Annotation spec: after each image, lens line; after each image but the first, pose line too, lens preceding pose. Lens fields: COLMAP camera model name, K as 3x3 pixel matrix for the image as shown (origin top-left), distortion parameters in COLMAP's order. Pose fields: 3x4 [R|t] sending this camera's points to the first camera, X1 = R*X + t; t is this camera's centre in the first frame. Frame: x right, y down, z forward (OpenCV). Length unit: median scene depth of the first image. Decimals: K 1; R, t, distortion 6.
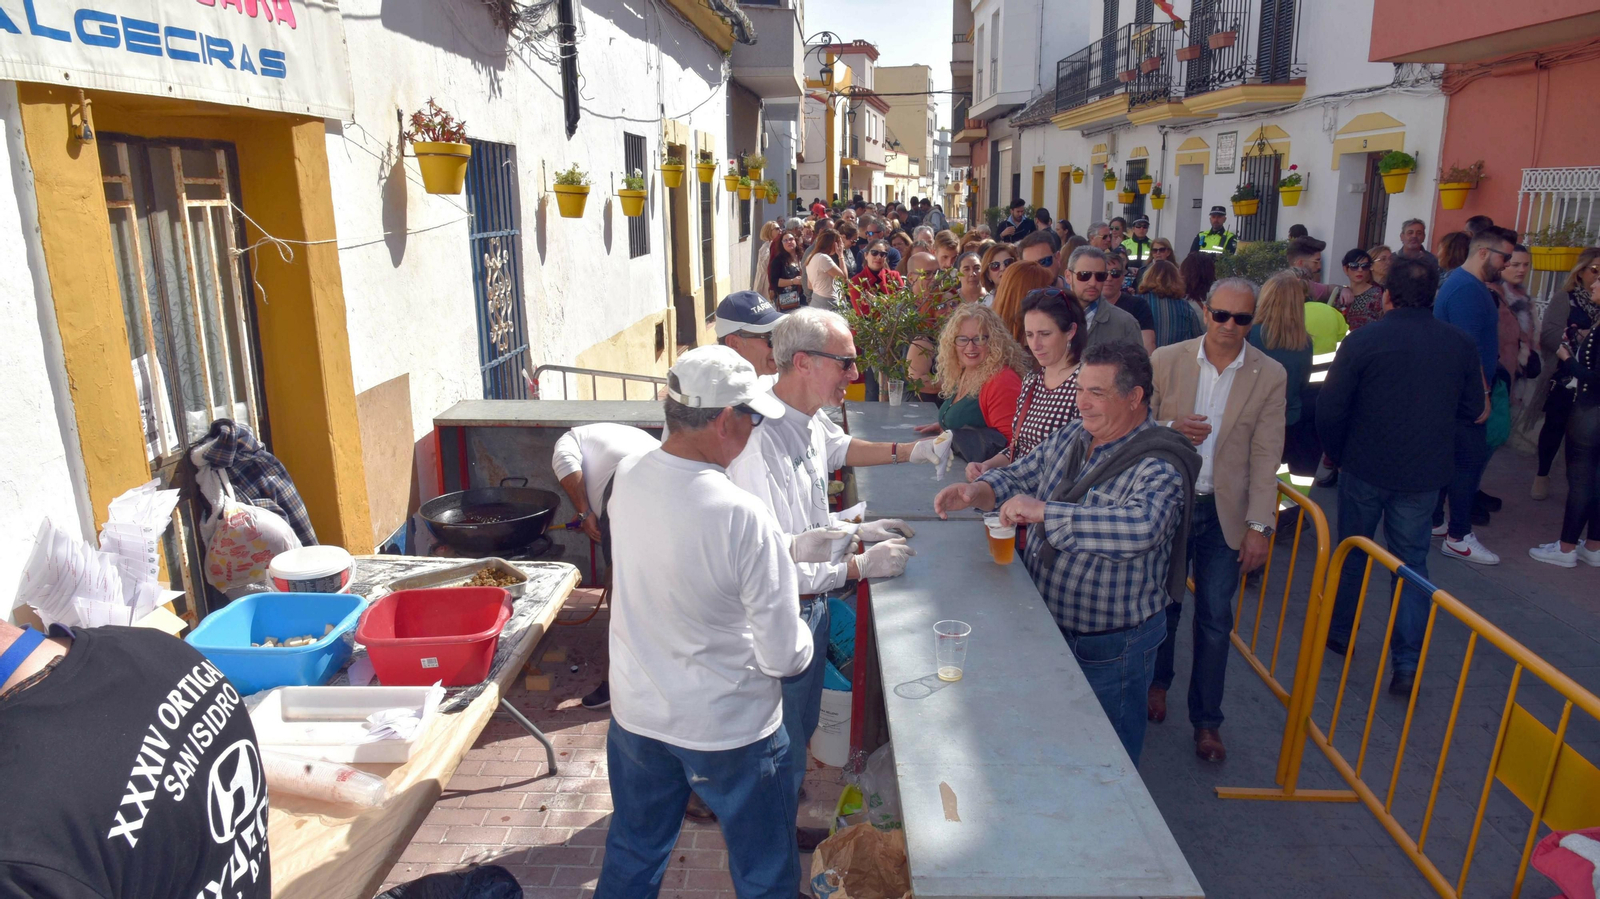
lens RADIAL K [[1094.7, 0, 803.7], [0, 1094.7, 469.5], [0, 0, 1]] dist [-0.022722, -0.001151]
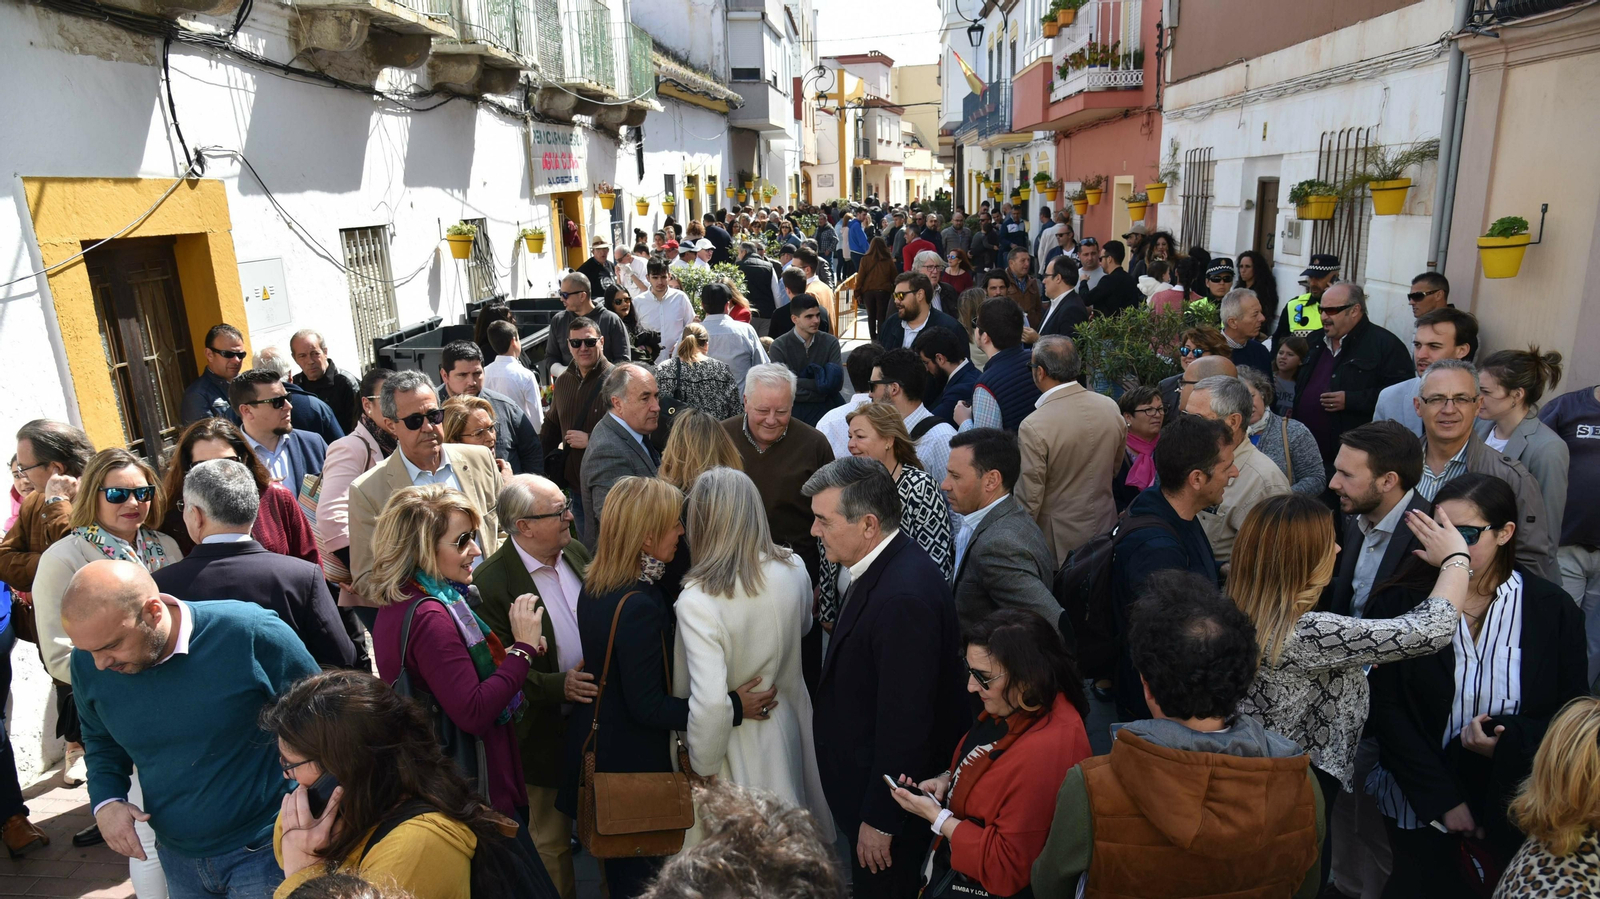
lens RADIAL K [[1123.9, 0, 797.8], [0, 1123.9, 524.7], [0, 0, 1]] dist [0.001247, -0.021424]
pose [[0.998371, -0.009305, -0.056286, 0.064246], [0.011853, 0.998912, 0.045097, 0.083519], [0.055805, -0.045691, 0.997396, -0.363031]]
